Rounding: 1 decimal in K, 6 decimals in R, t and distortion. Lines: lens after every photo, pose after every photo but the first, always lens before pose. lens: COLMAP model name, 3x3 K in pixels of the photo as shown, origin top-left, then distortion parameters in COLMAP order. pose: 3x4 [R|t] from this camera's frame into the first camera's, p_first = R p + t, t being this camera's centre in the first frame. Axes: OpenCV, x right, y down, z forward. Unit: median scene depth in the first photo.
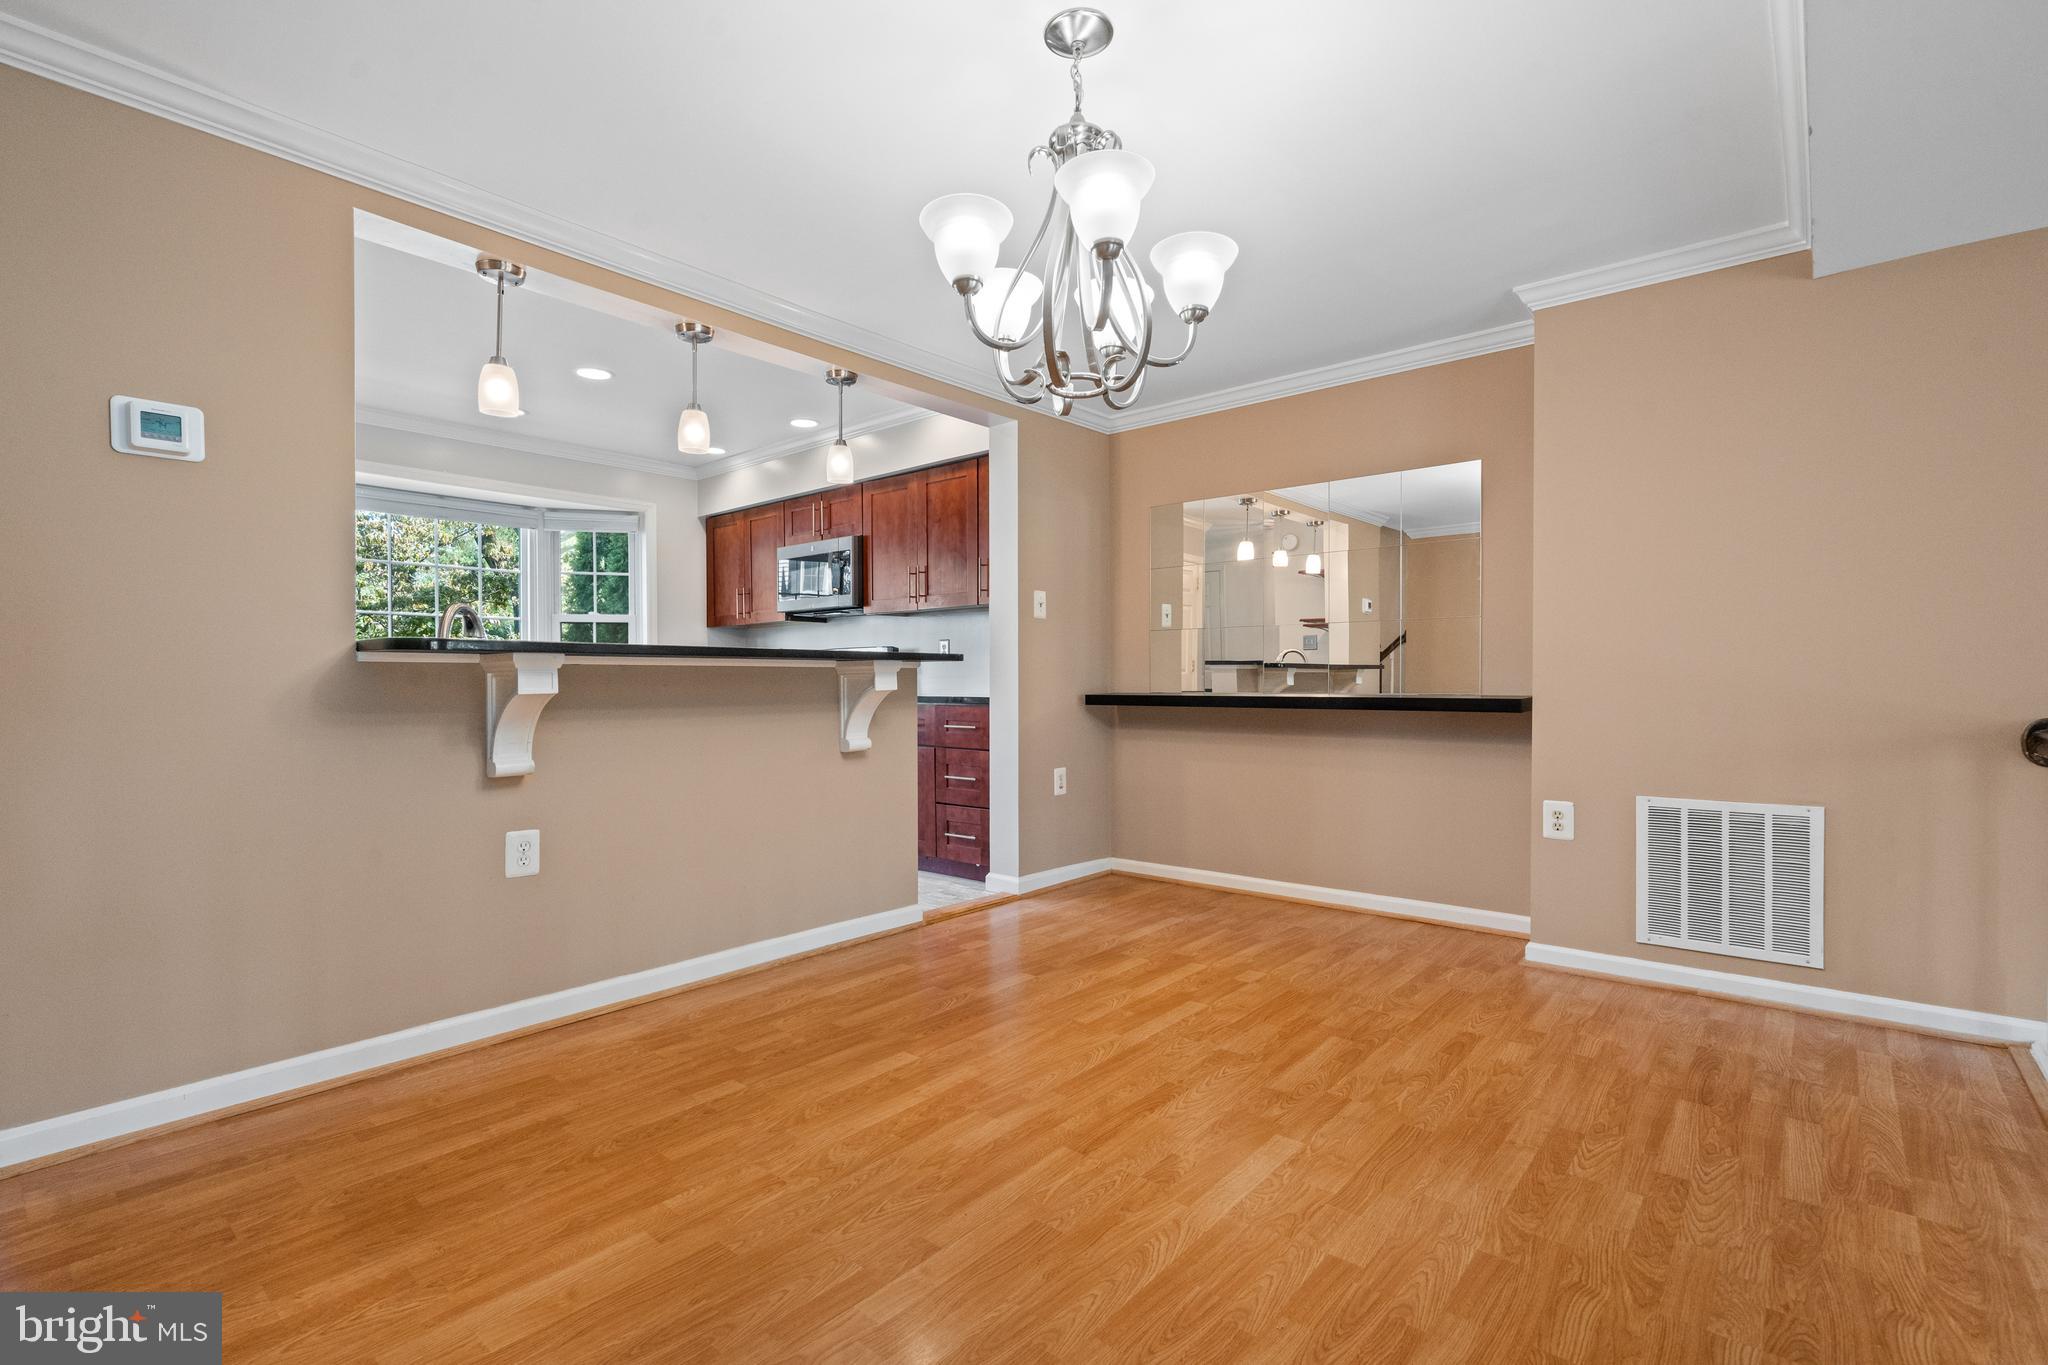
lens RADIAL K [[935.7, 0, 1029.3], [0, 935.7, 685.1], [0, 0, 1]] dist [-0.001832, 0.000571]
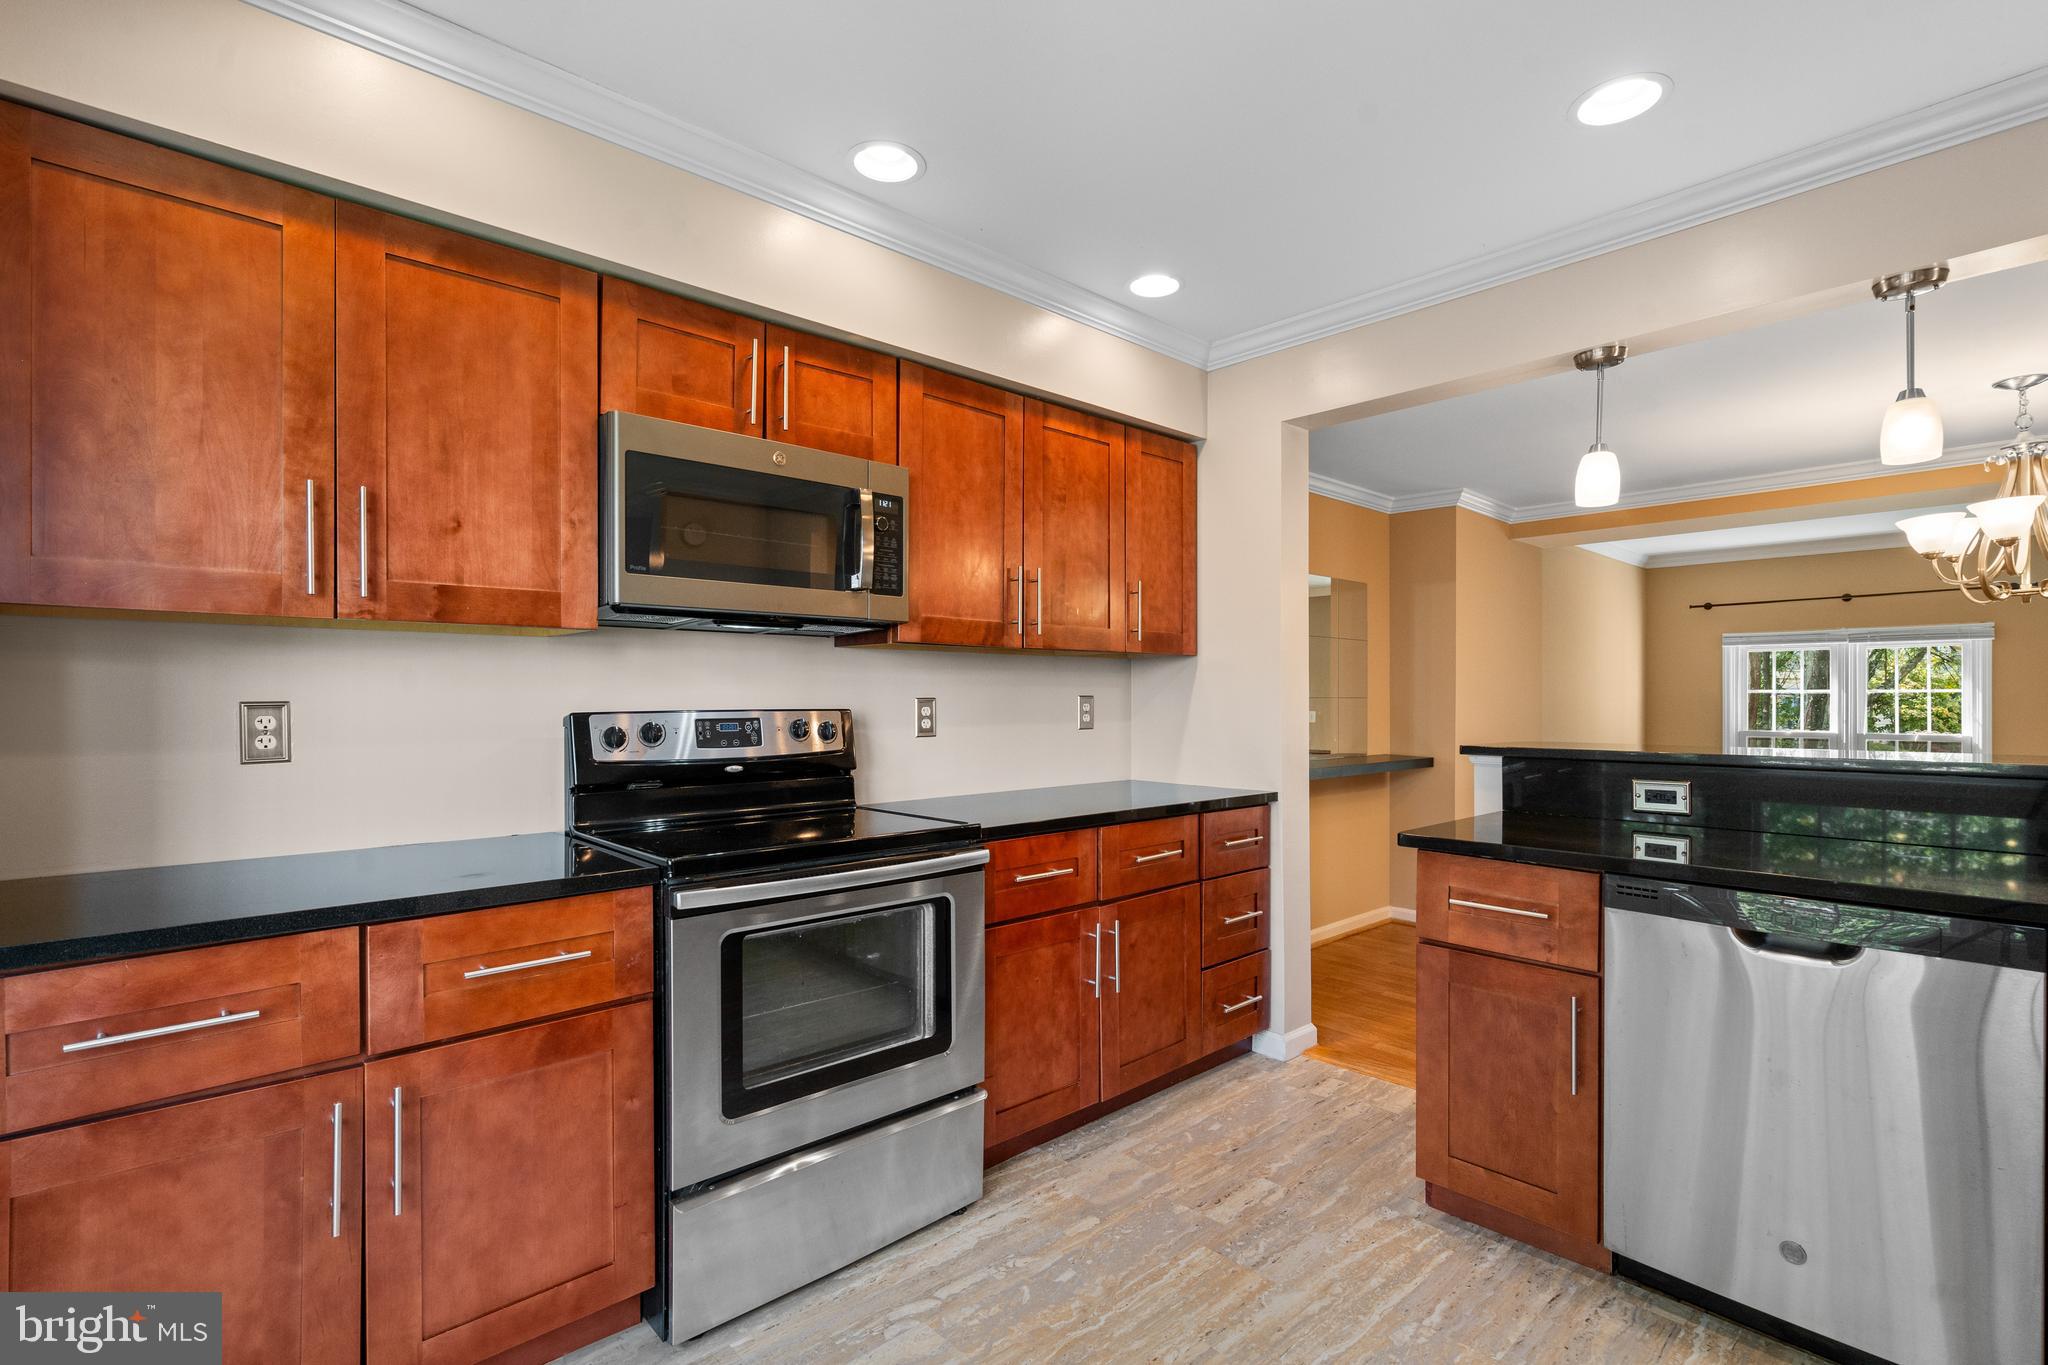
lens RADIAL K [[940.0, 0, 1028.0], [0, 940.0, 701.0], [0, 0, 1]] dist [-0.003463, 0.000299]
pose [[0.121974, 0.002865, 0.992529, -1.252412], [0.006622, 0.999971, -0.003701, -0.089642], [-0.992511, 0.007024, 0.121951, 1.760876]]
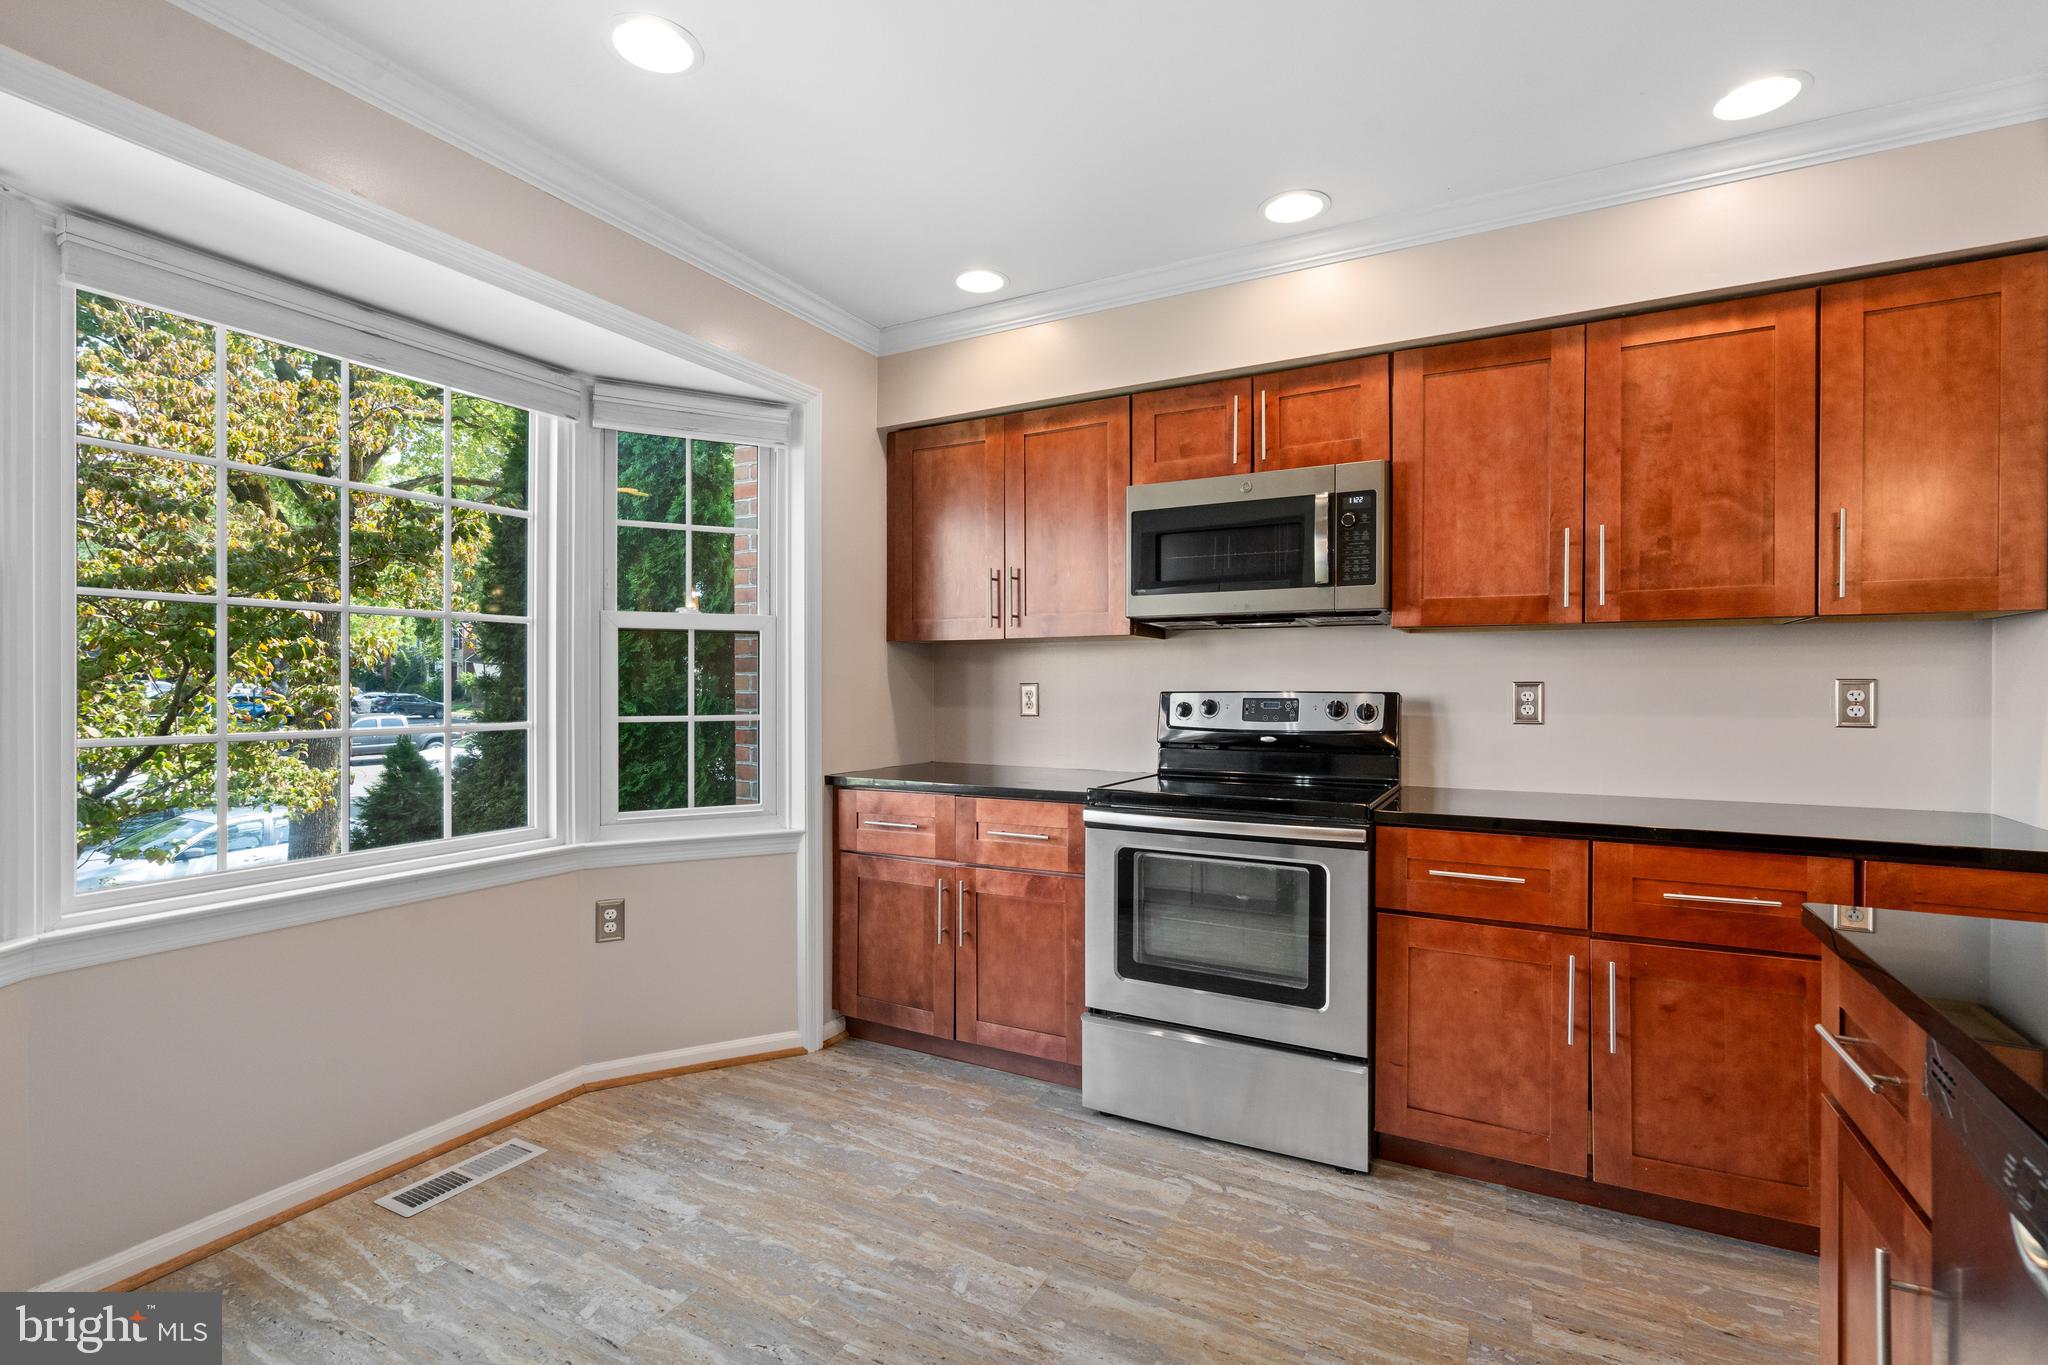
lens RADIAL K [[935.7, 0, 1029.3], [0, 935.7, 685.1], [0, 0, 1]] dist [-0.001832, 0.000571]
pose [[0.976758, 0.004680, 0.214295, -0.911988], [-0.004485, 0.999989, -0.001398, -0.090348], [-0.214299, 0.000405, 0.976768, 1.147323]]
